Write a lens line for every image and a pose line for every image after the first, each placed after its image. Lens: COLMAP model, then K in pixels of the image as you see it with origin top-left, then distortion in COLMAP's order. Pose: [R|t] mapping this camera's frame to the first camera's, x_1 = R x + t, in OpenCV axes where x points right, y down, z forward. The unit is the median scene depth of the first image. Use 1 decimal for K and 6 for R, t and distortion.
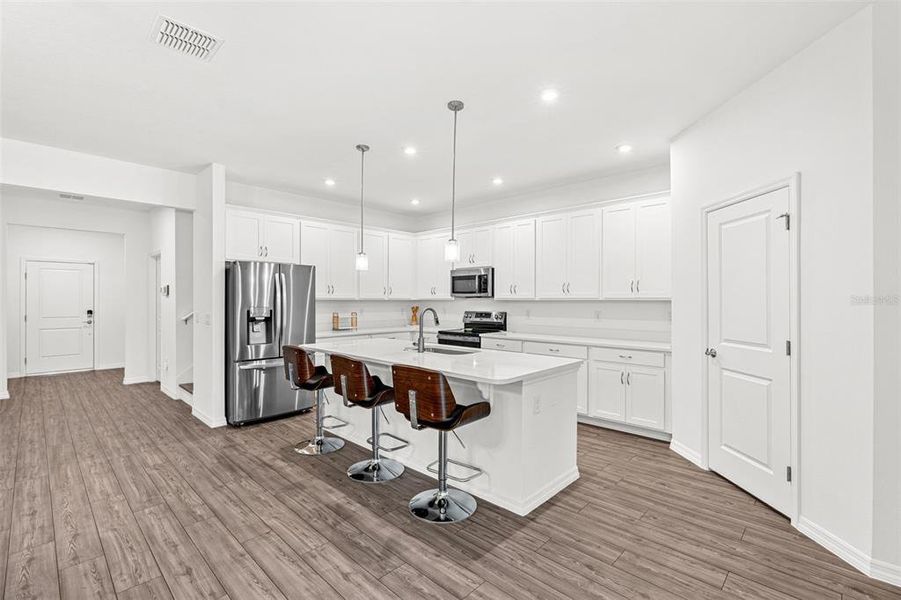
lens RADIAL K [[403.3, 0, 450.5], [0, 403.3, 300.0], [0, 0, 1]] dist [-0.006590, 0.000296]
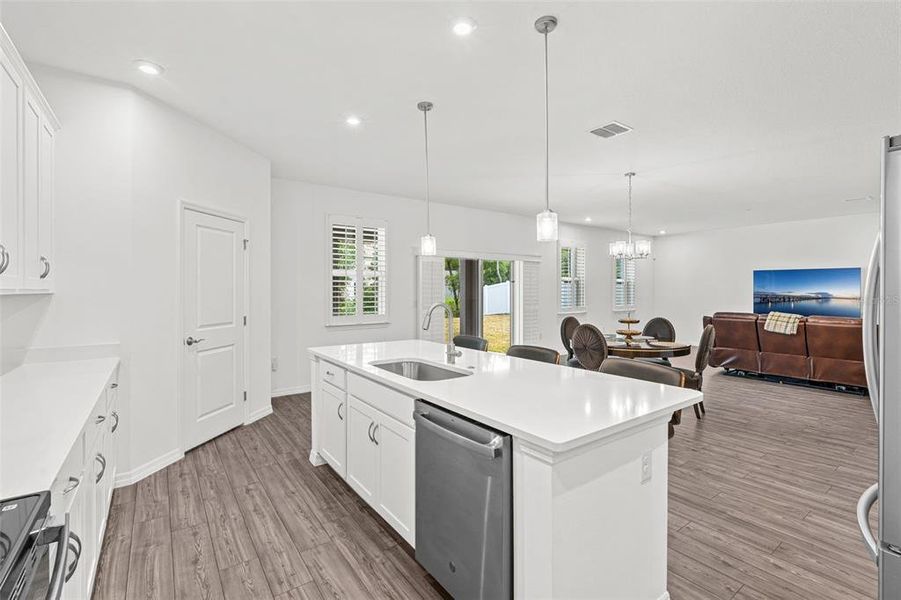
lens RADIAL K [[405.2, 0, 448.5], [0, 405.2, 290.2], [0, 0, 1]] dist [-0.013842, 0.000064]
pose [[-0.983479, -0.000592, 0.181020, -0.219011], [-0.000463, 1.000000, 0.000754, -0.005463], [-0.181021, 0.000657, -0.983479, 1.879417]]
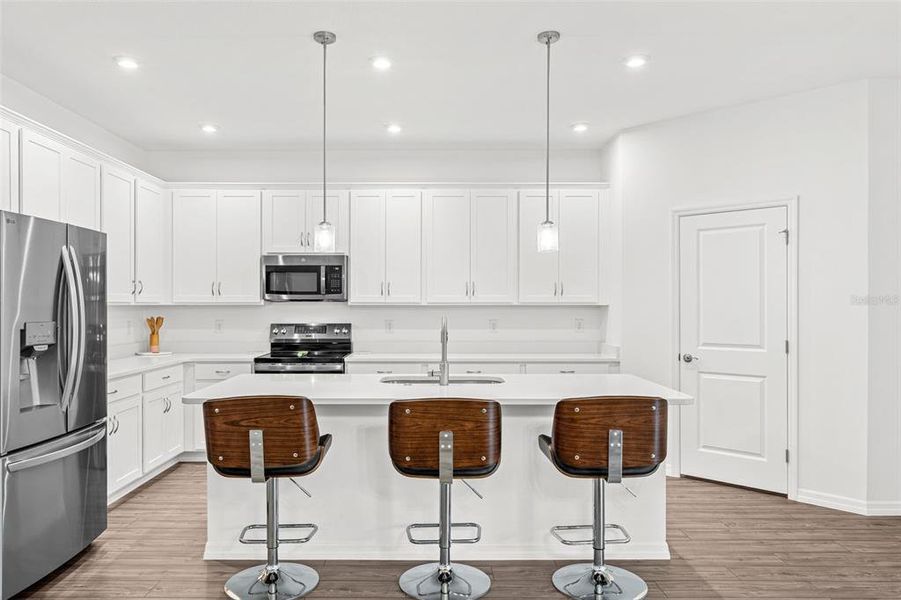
lens RADIAL K [[622.4, 0, 425.9], [0, 622.4, 304.3], [0, 0, 1]] dist [-0.018633, 0.000884]
pose [[0.723878, 0.000167, 0.689928, -0.853314], [0.000381, 1.000000, -0.000642, -0.000967], [-0.689928, 0.000728, 0.723877, 0.324023]]
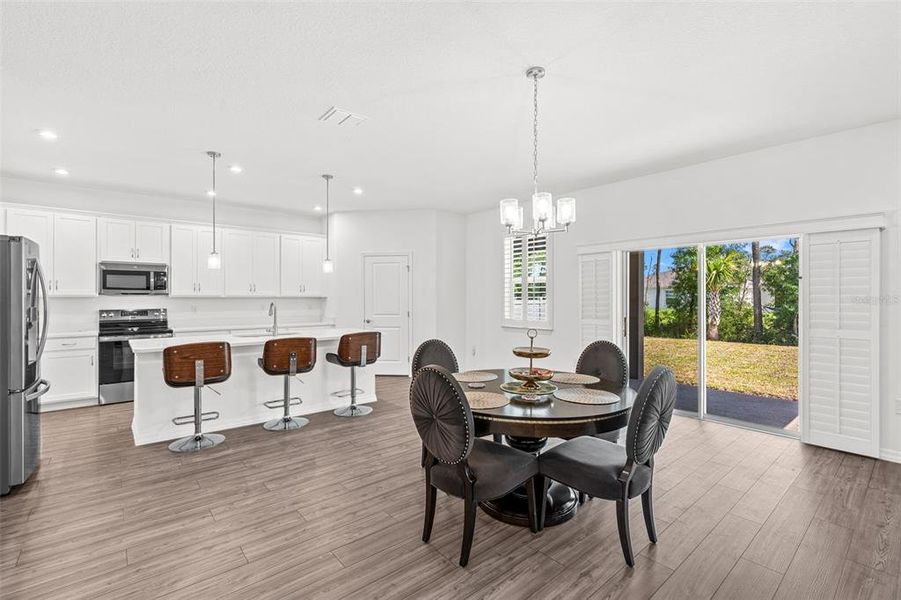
lens RADIAL K [[404.9, 0, 450.8], [0, 404.9, 296.5], [0, 0, 1]] dist [-0.009842, 0.000582]
pose [[0.103224, 0.001213, 0.994657, -1.447118], [0.001024, 0.999999, -0.001326, 0.001954], [-0.994658, 0.001155, 0.103222, 0.314974]]
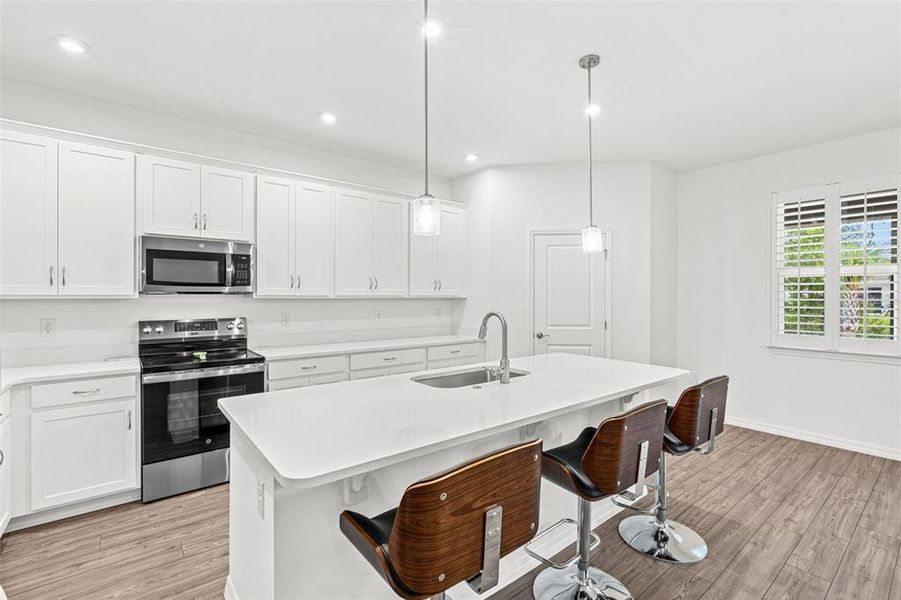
lens RADIAL K [[404.9, 0, 450.8], [0, 404.9, 296.5], [0, 0, 1]] dist [-0.009842, 0.000582]
pose [[0.133572, -0.003221, 0.991034, -0.776734], [-0.001697, 0.999993, 0.003479, -0.008930], [-0.991038, -0.002147, 0.133565, 1.086796]]
